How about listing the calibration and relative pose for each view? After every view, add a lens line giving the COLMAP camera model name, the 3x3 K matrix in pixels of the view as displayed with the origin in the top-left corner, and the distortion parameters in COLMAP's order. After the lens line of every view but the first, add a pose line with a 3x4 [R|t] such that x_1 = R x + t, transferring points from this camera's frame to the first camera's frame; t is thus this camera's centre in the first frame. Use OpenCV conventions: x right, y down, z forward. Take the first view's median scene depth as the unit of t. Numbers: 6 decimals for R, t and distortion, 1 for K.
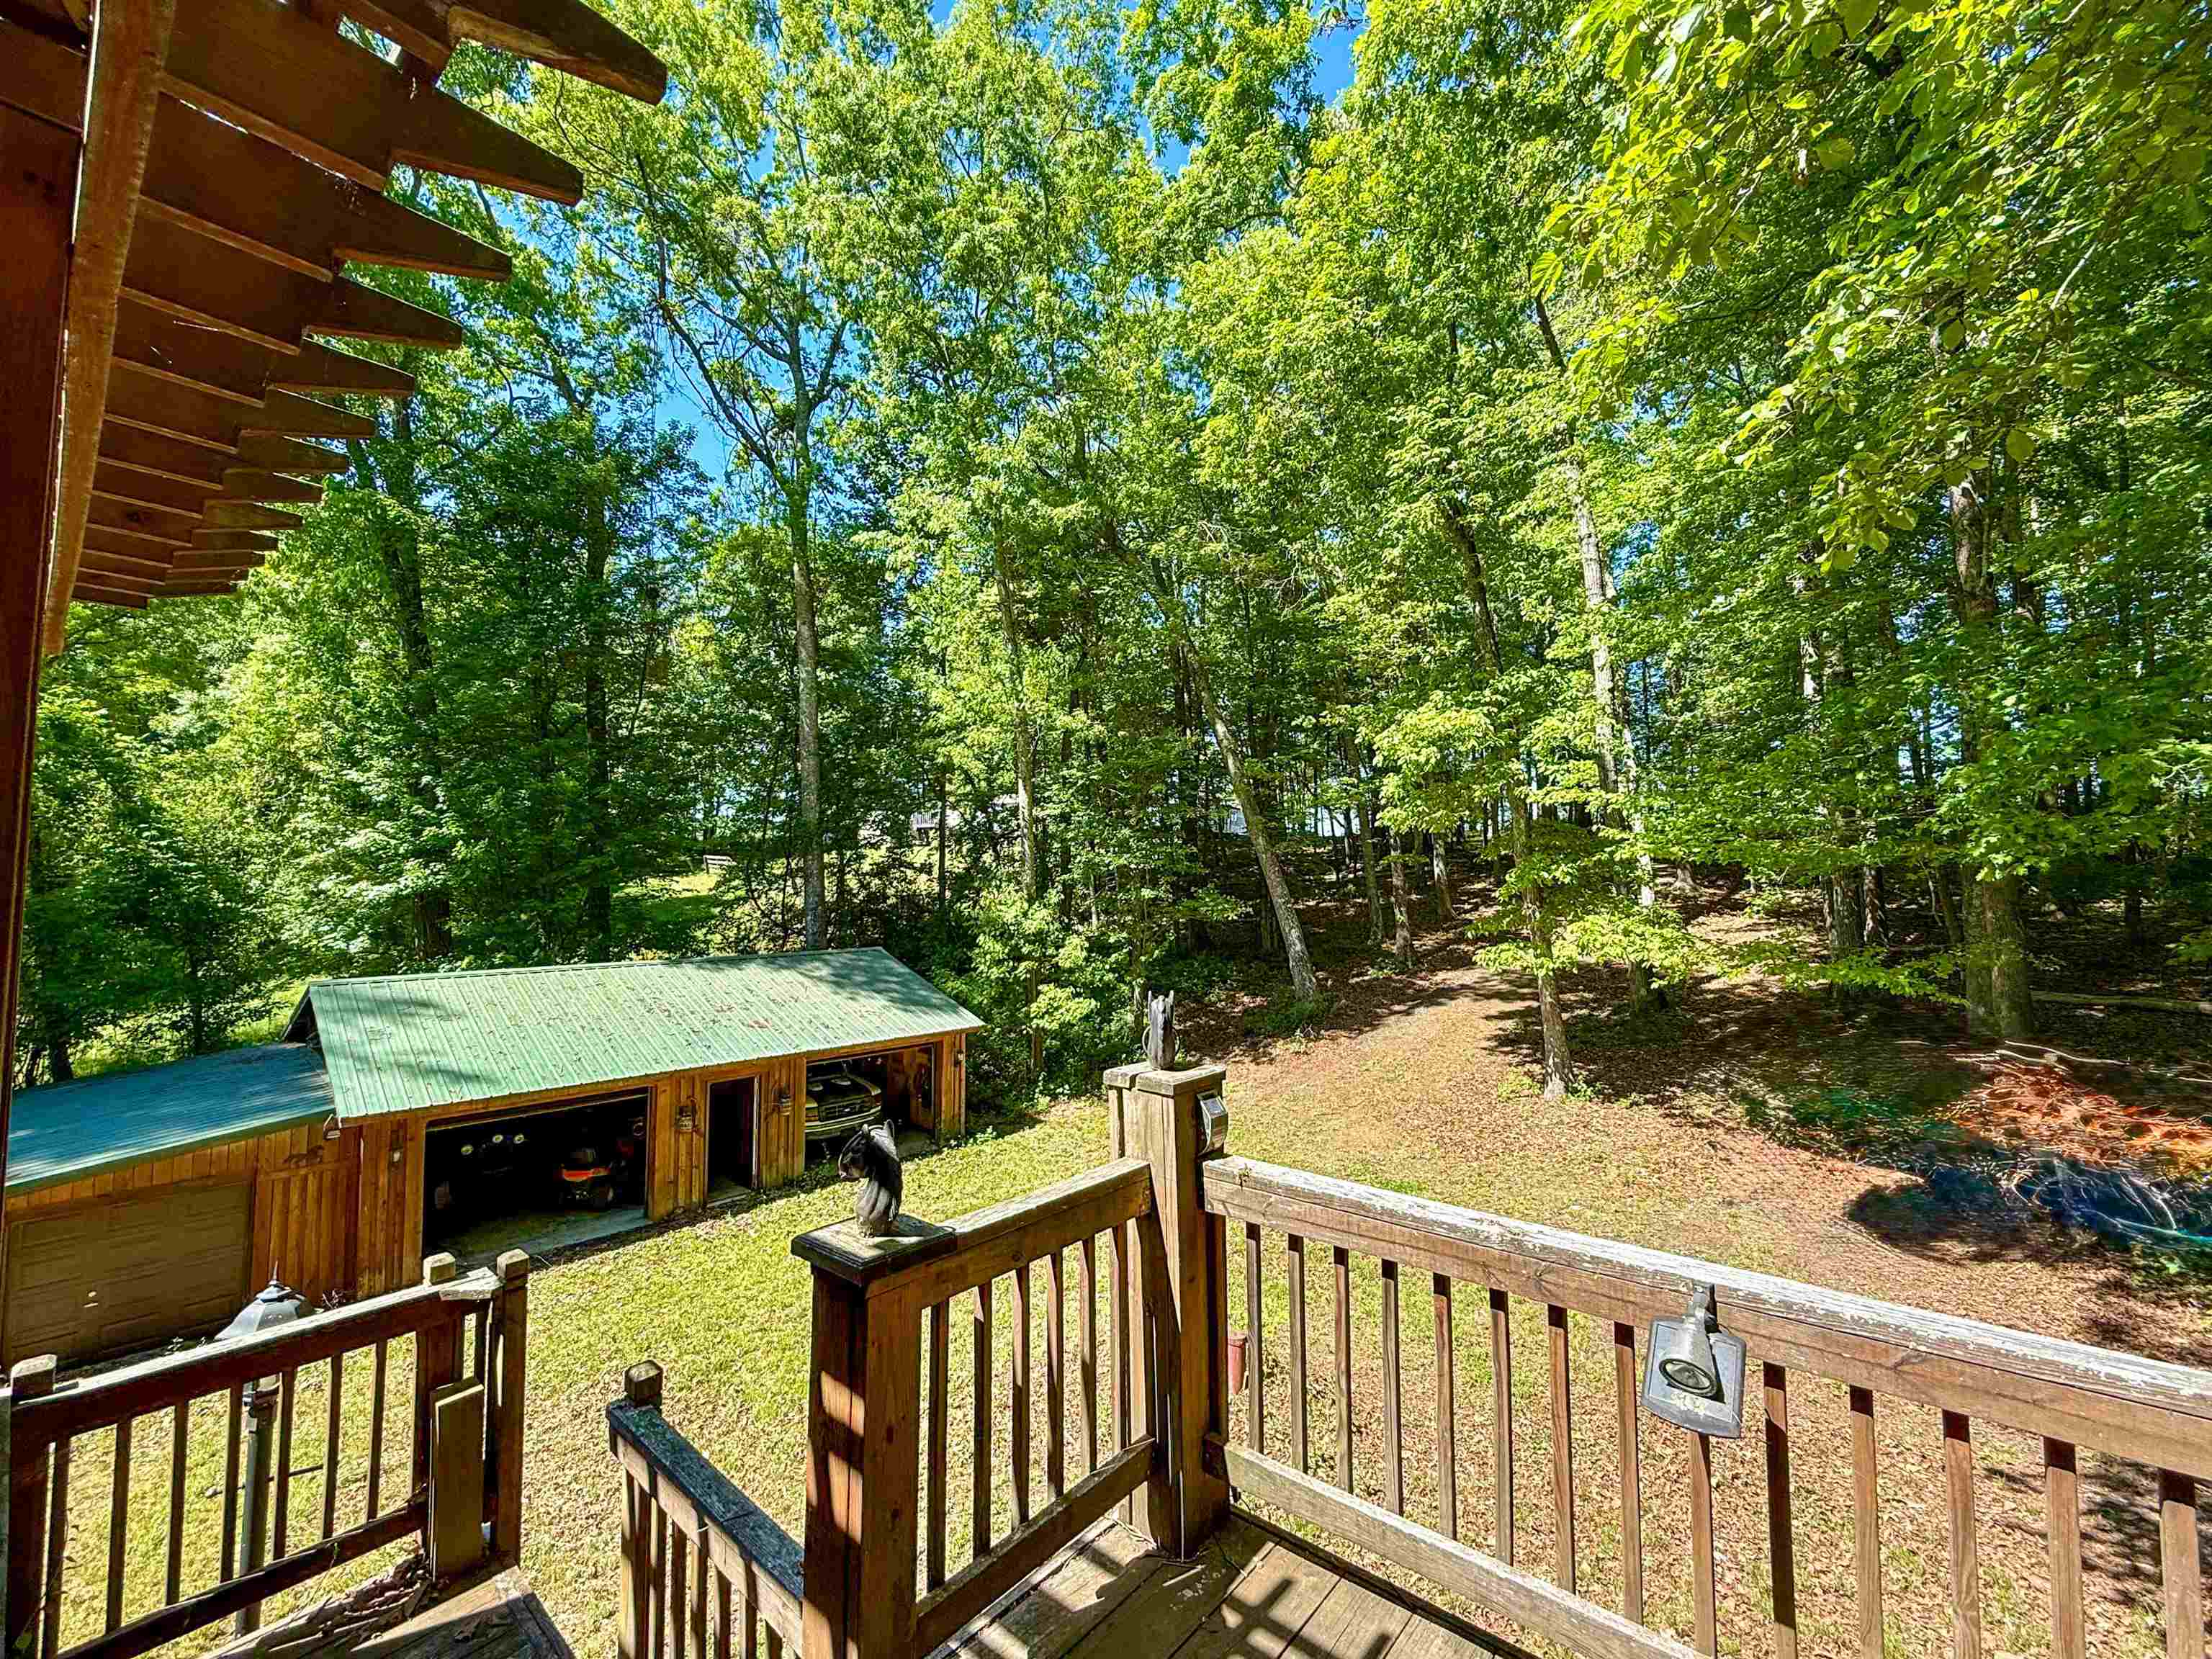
lens RADIAL K [[890.8, 0, 1103.7], [0, 890.8, 828.4], [0, 0, 1]] dist [-0.000779, 0.000068]
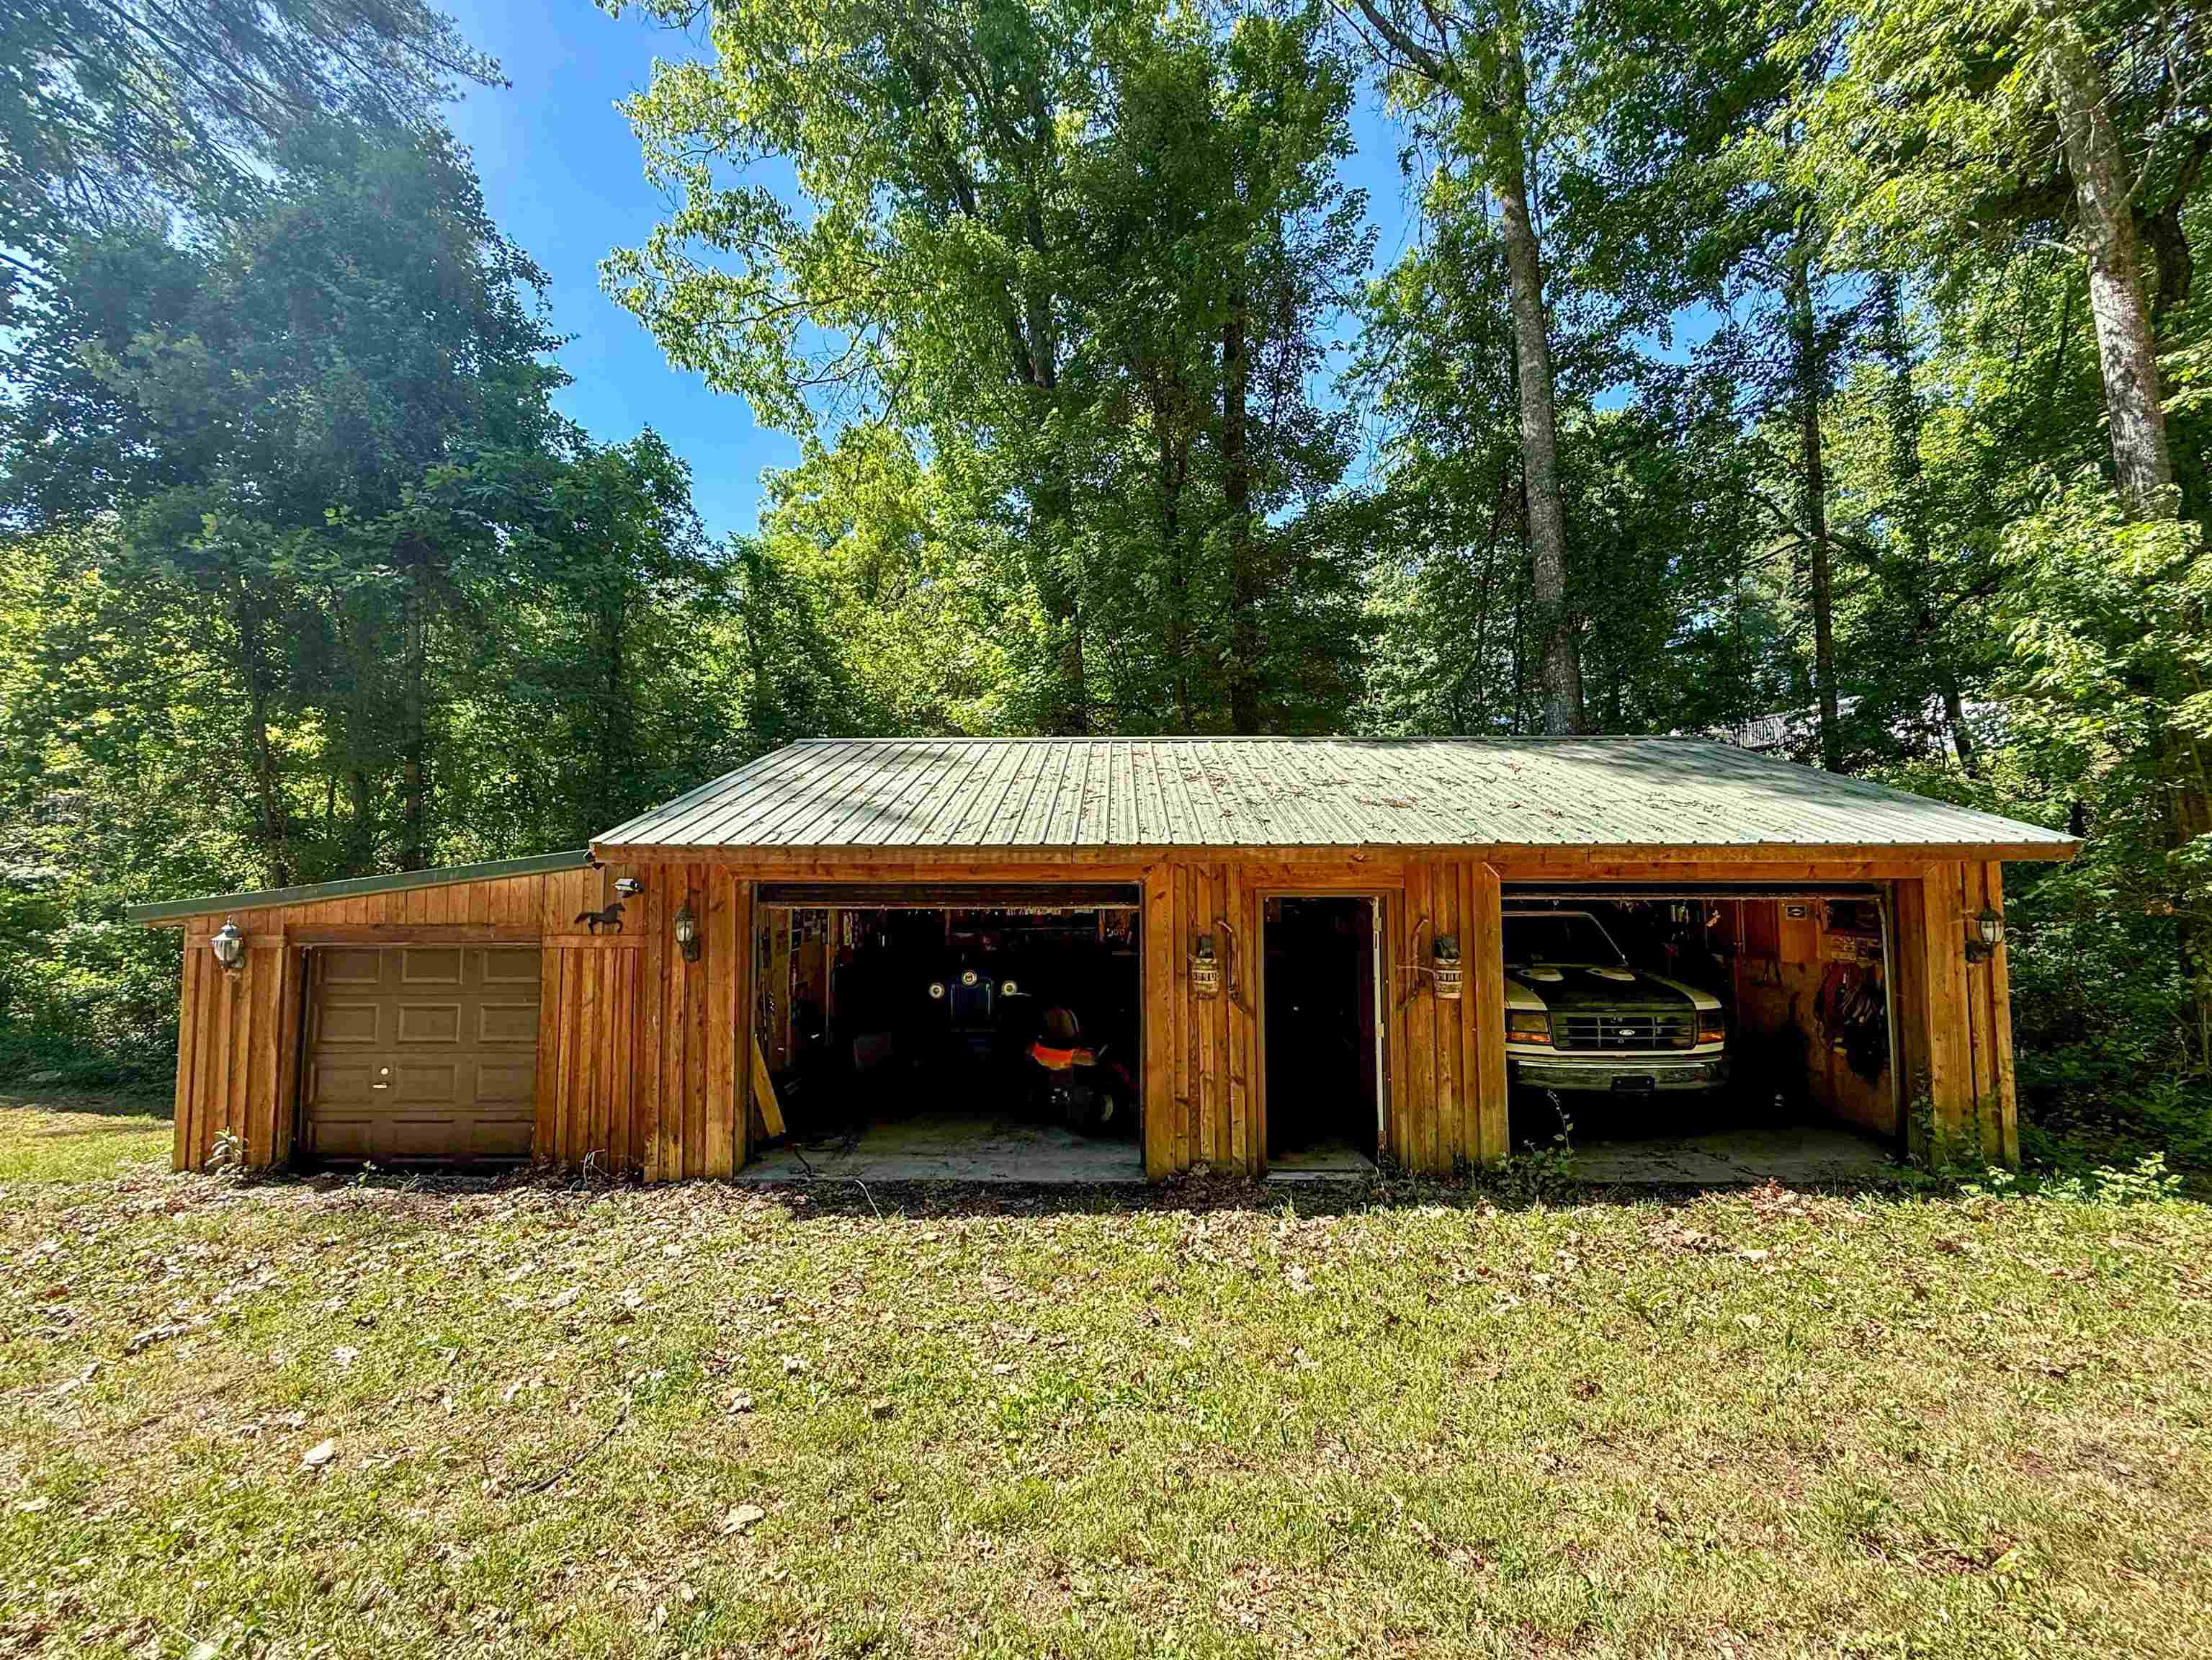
lens RADIAL K [[894.9, 0, 1101.0], [0, 894.9, 830.5], [0, 0, 1]] dist [-0.000421, 0.000092]
pose [[0.679193, -0.045768, -0.732532, -0.175094], [0.047171, 0.998712, -0.018662, 0.261479], [0.732443, -0.021880, 0.680477, 0.650512]]
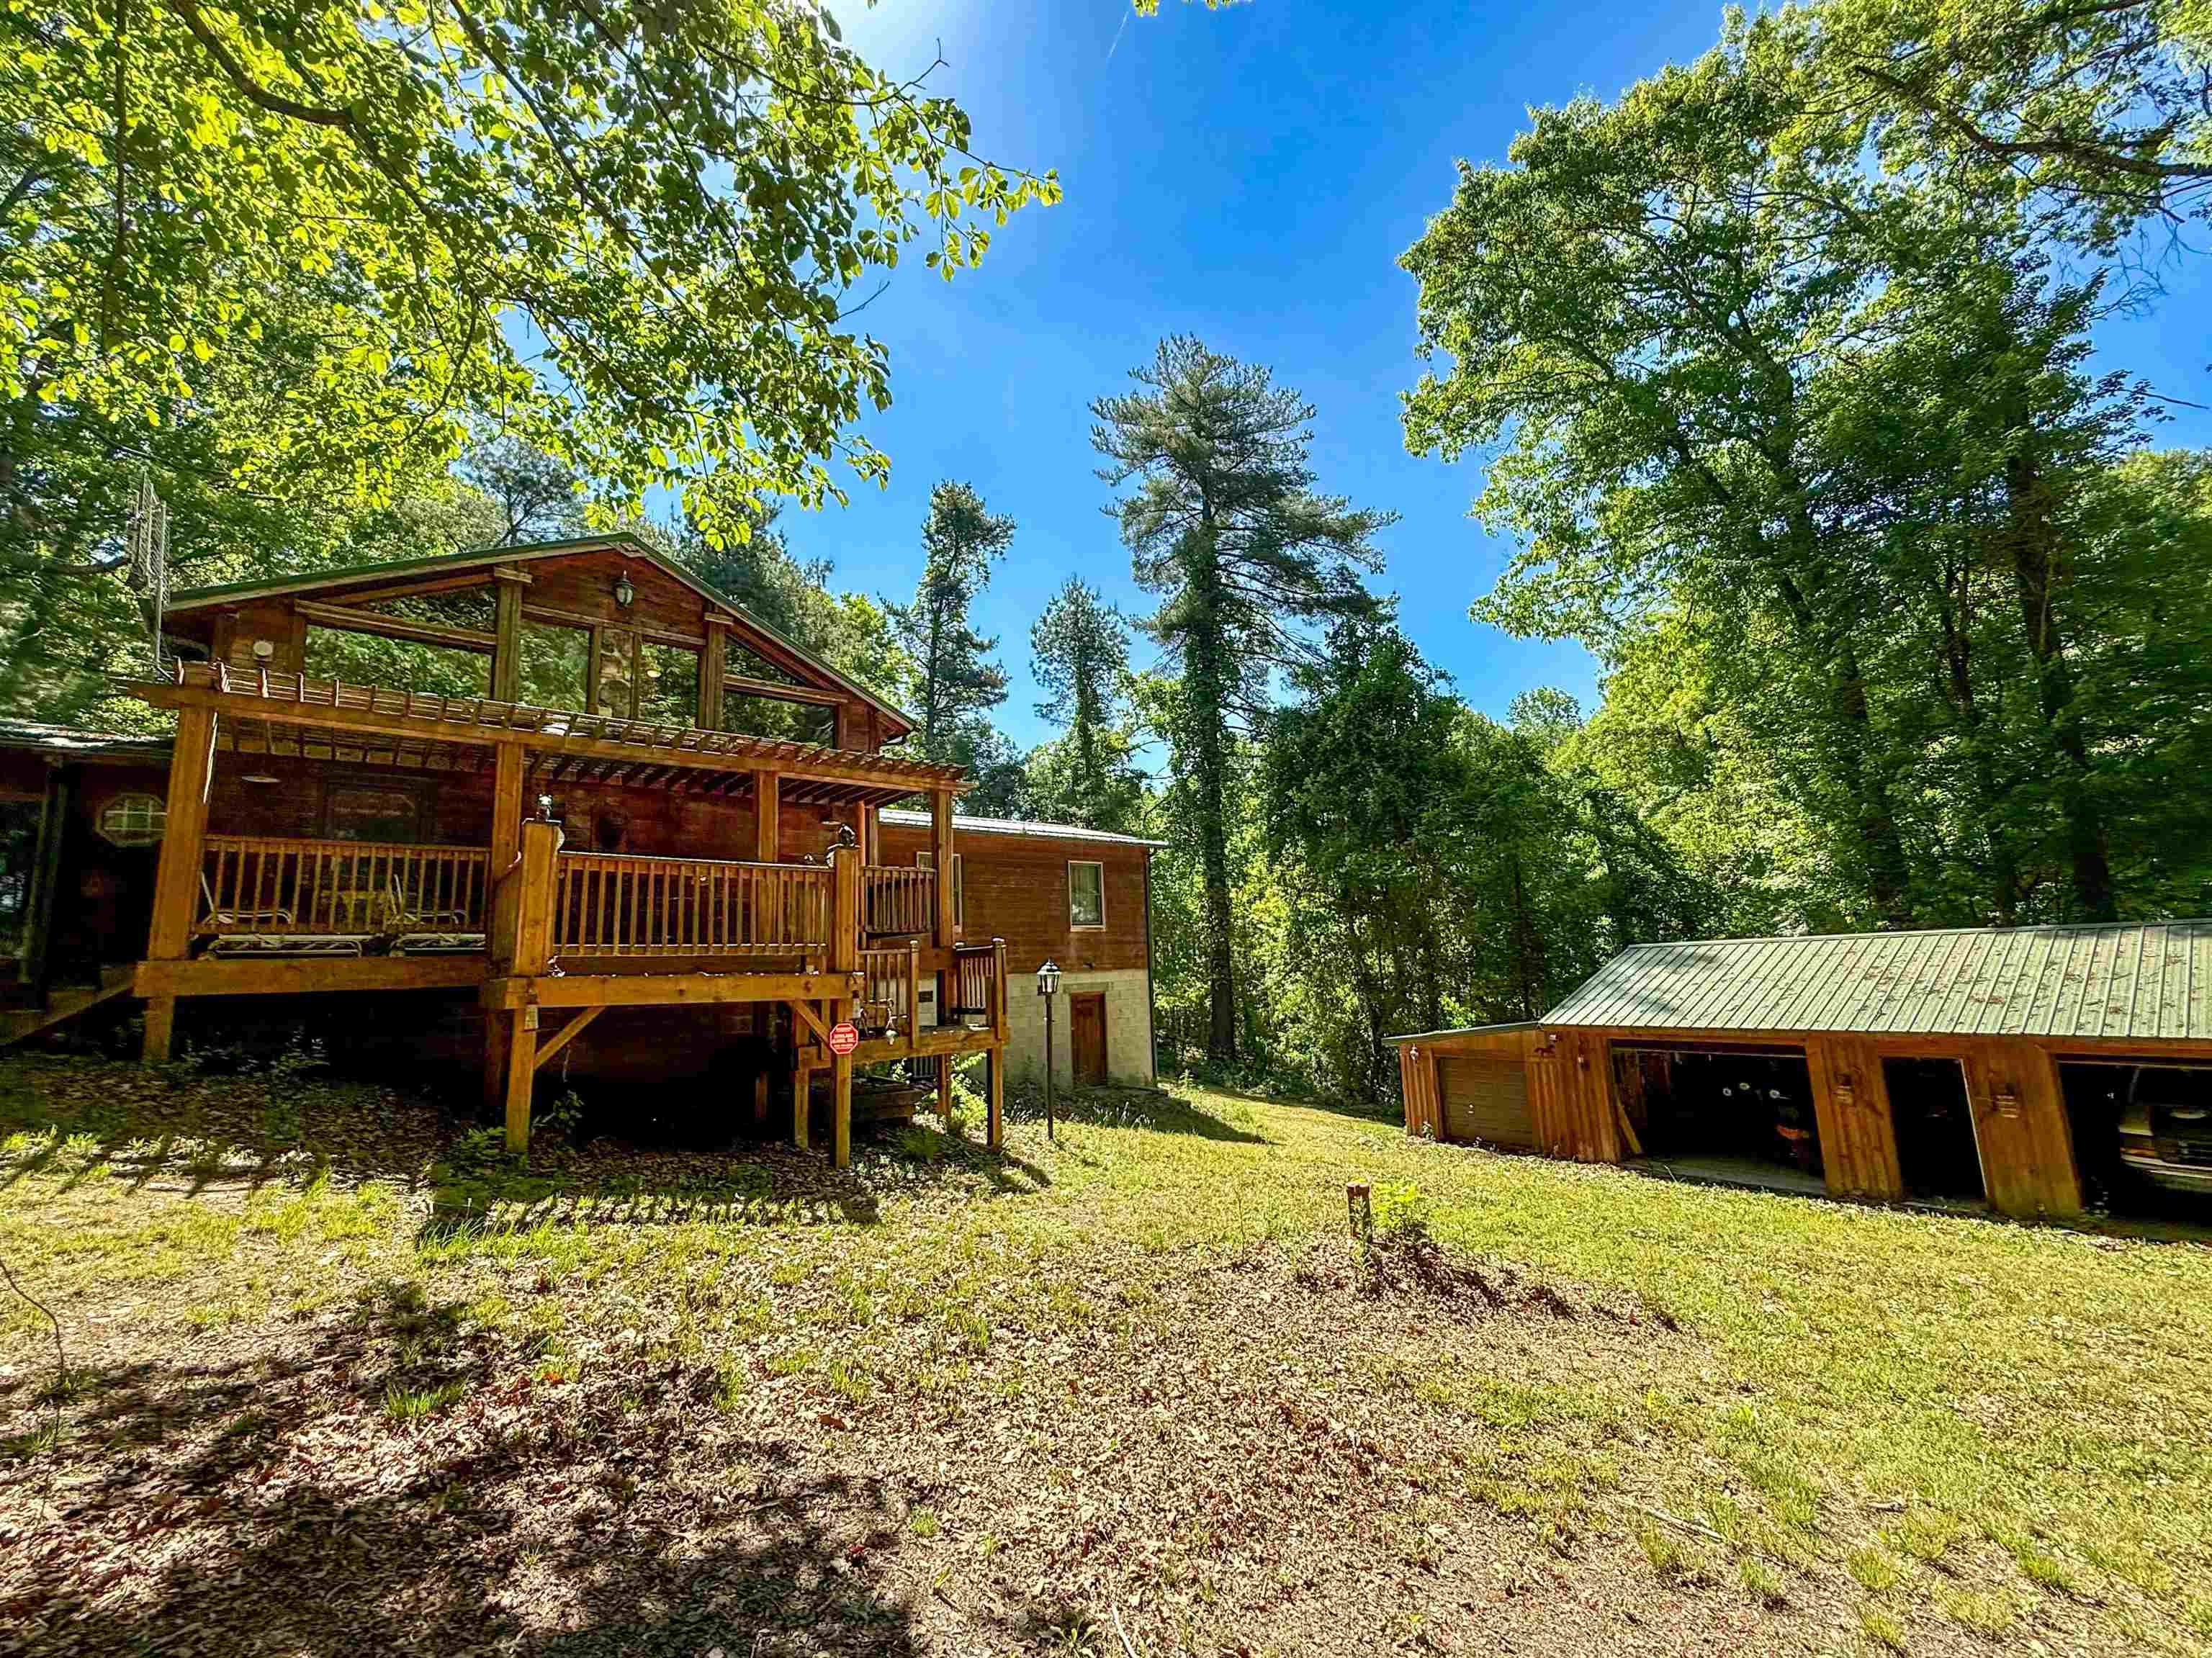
lens RADIAL K [[894.7, 0, 1101.0], [0, 894.7, 829.5], [0, 0, 1]] dist [-0.000421, 0.000092]
pose [[-0.175401, -0.154210, -0.972345, 0.566510], [0.096267, 0.980236, -0.172827, 0.151316], [0.979779, -0.123919, -0.157089, 0.432241]]
